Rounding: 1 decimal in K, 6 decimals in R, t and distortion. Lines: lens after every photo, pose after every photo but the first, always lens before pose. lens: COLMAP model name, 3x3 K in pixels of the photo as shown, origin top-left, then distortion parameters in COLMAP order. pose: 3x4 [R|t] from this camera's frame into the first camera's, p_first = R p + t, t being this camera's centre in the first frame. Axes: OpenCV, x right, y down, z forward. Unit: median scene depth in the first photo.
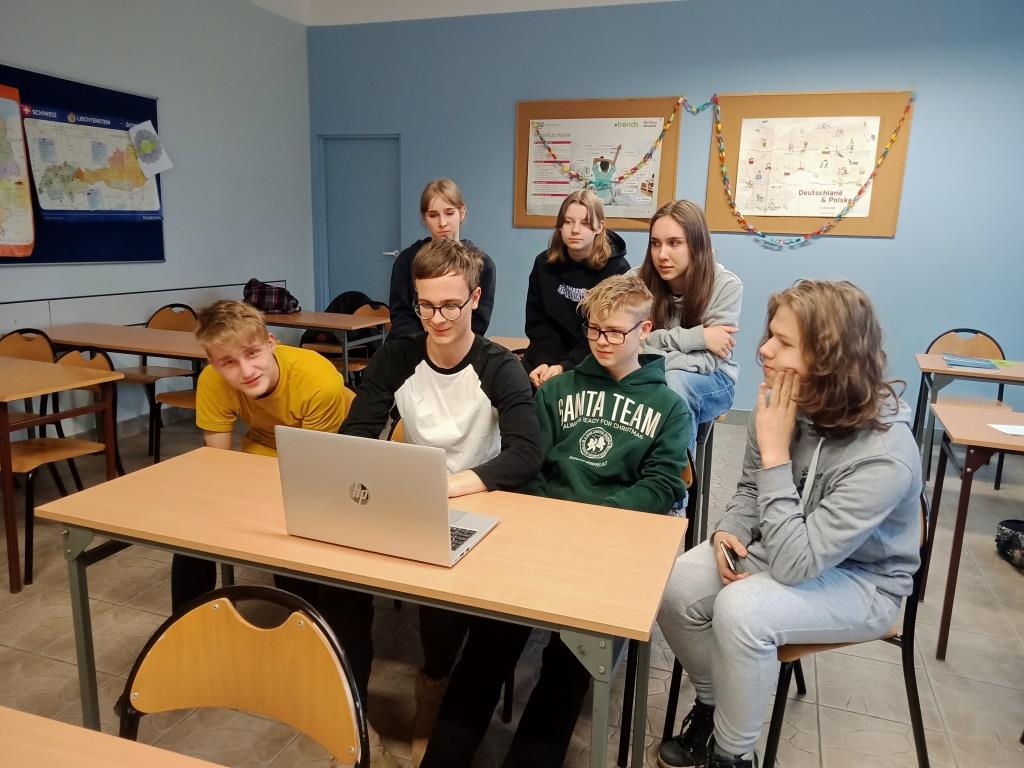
lens RADIAL K [[748.5, 0, 512.0], [0, 748.5, 384.0], [0, 0, 1]] dist [0.001354, -0.005408]
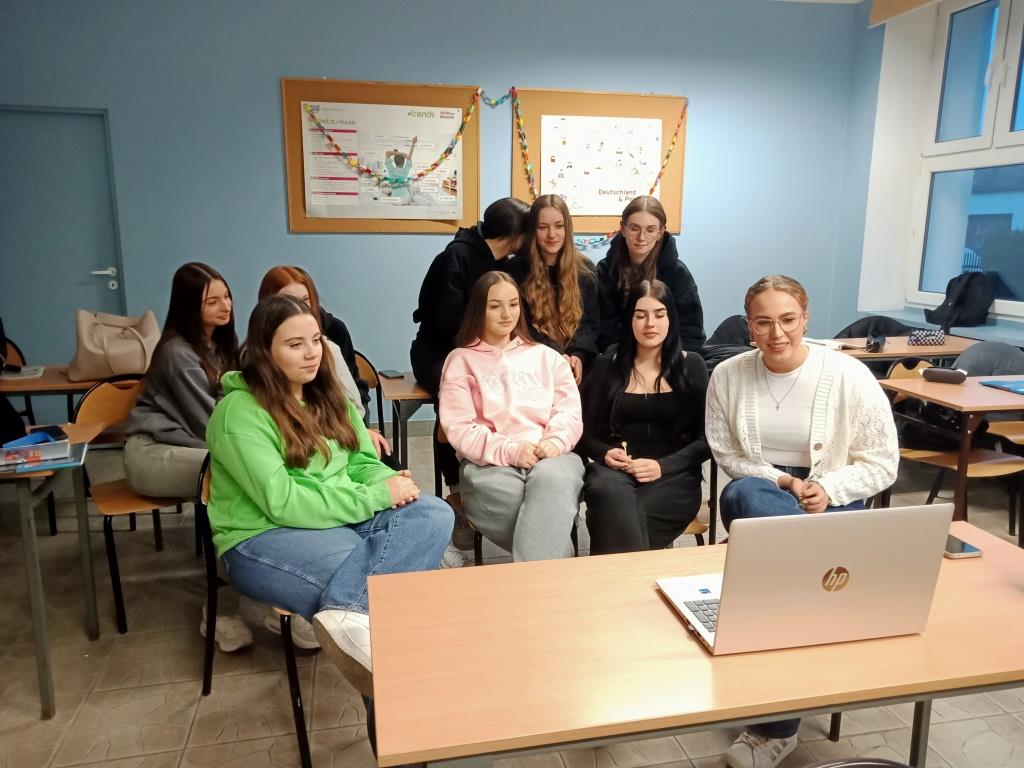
lens RADIAL K [[748.5, 0, 512.0], [0, 748.5, 384.0], [0, 0, 1]] dist [0.001354, -0.005408]
pose [[0.850123, -0.129283, 0.510468, -0.246999], [0.124541, 0.991254, 0.043639, -0.055742], [-0.511645, 0.026476, 0.858789, 0.194149]]
